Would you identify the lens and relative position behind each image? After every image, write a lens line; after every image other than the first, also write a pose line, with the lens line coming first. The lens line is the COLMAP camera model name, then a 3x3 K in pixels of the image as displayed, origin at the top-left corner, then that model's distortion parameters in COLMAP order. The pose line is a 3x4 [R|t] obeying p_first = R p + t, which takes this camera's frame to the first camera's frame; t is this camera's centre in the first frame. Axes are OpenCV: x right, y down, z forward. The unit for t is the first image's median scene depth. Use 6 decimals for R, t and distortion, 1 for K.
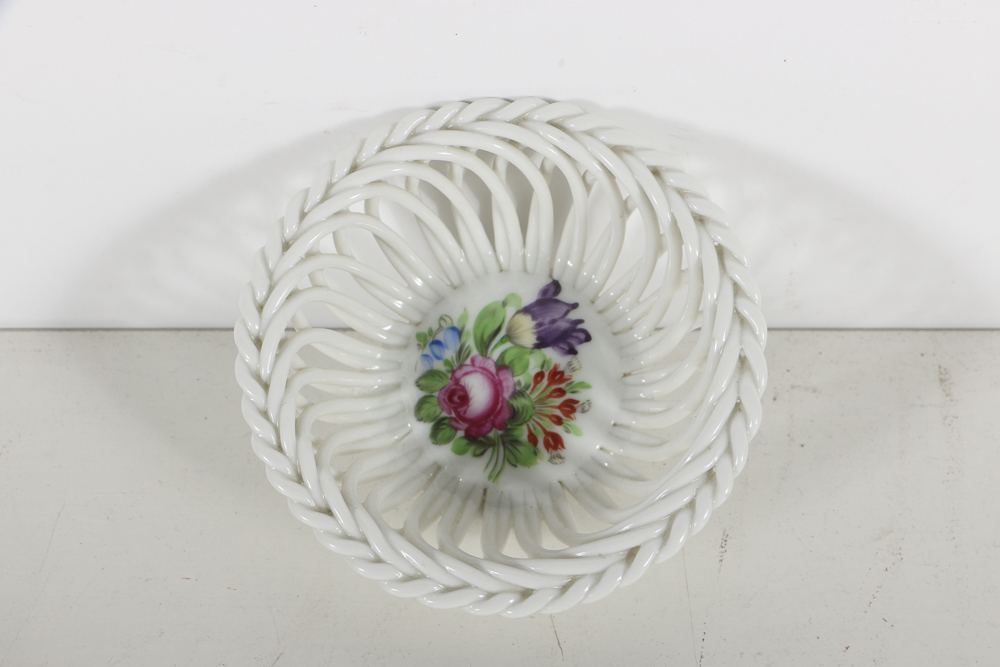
lens RADIAL K [[1919.8, 0, 499.4], [0, 1919.8, 340.3], [0, 0, 1]] dist [0.053689, 0.000000]
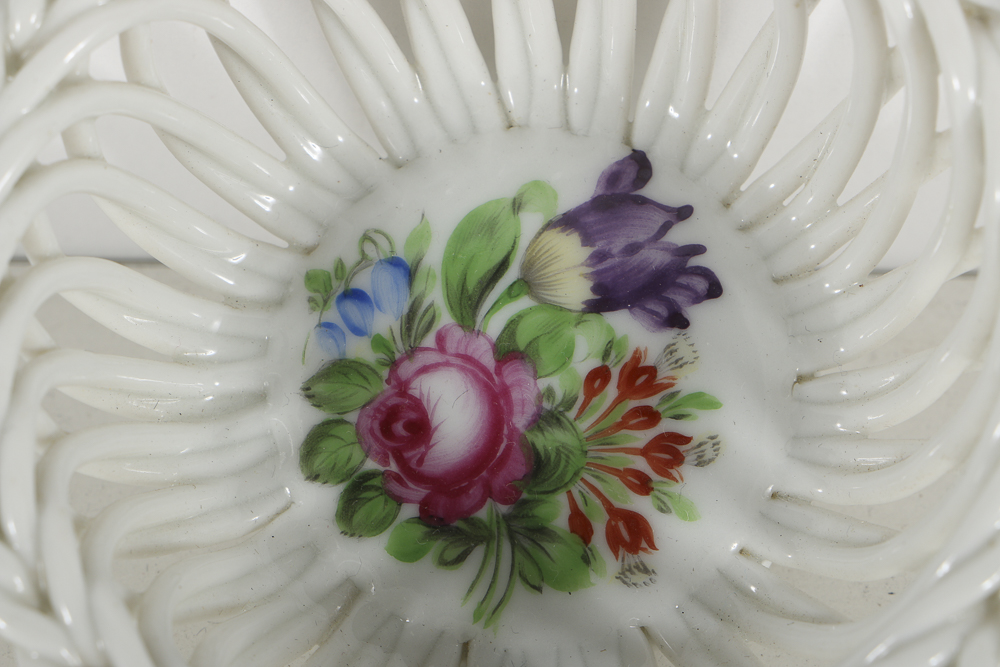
lens RADIAL K [[6215.1, 0, 500.6], [0, 6215.1, 330.7], [0, 0, 1]] dist [0.682500, 0.000000]
pose [[0.999796, 0.014461, 0.014098, -0.020130], [-0.014505, 0.999890, 0.003058, 0.004457], [-0.014052, -0.003262, 0.999896, -0.370166]]
